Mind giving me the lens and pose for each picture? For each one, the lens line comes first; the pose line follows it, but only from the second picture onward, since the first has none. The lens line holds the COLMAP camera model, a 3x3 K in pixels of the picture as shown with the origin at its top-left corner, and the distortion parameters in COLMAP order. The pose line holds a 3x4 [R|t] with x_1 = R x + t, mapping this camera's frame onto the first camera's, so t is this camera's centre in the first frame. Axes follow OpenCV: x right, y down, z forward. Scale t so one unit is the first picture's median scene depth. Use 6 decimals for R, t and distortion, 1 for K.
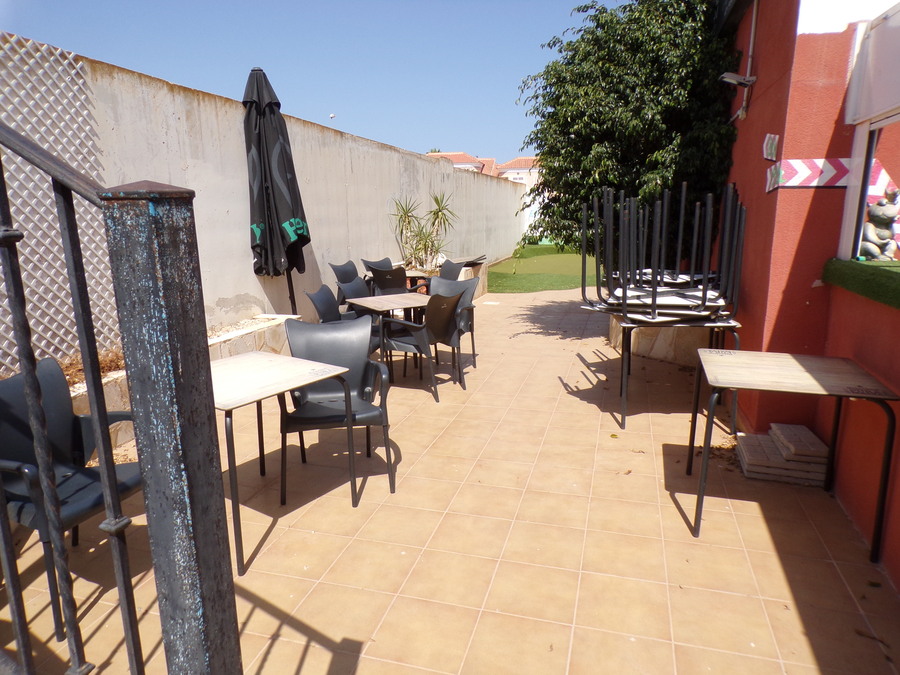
lens RADIAL K [[602.7, 0, 454.2], [0, 602.7, 343.9], [0, 0, 1]] dist [0.000268, 0.014523]
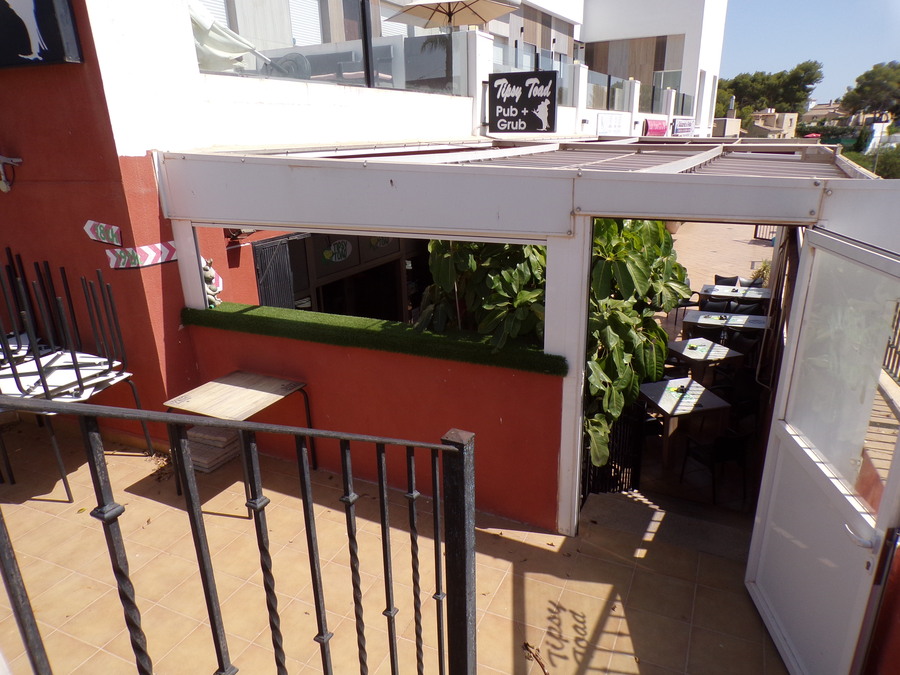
lens RADIAL K [[602.7, 0, 449.8], [0, 602.7, 340.8], [0, 0, 1]] dist [0.000268, 0.014523]
pose [[0.146615, -0.314746, 0.937784, -0.661608], [0.243624, 0.930316, 0.274151, -0.316846], [-0.958724, 0.188271, 0.213078, 0.111170]]
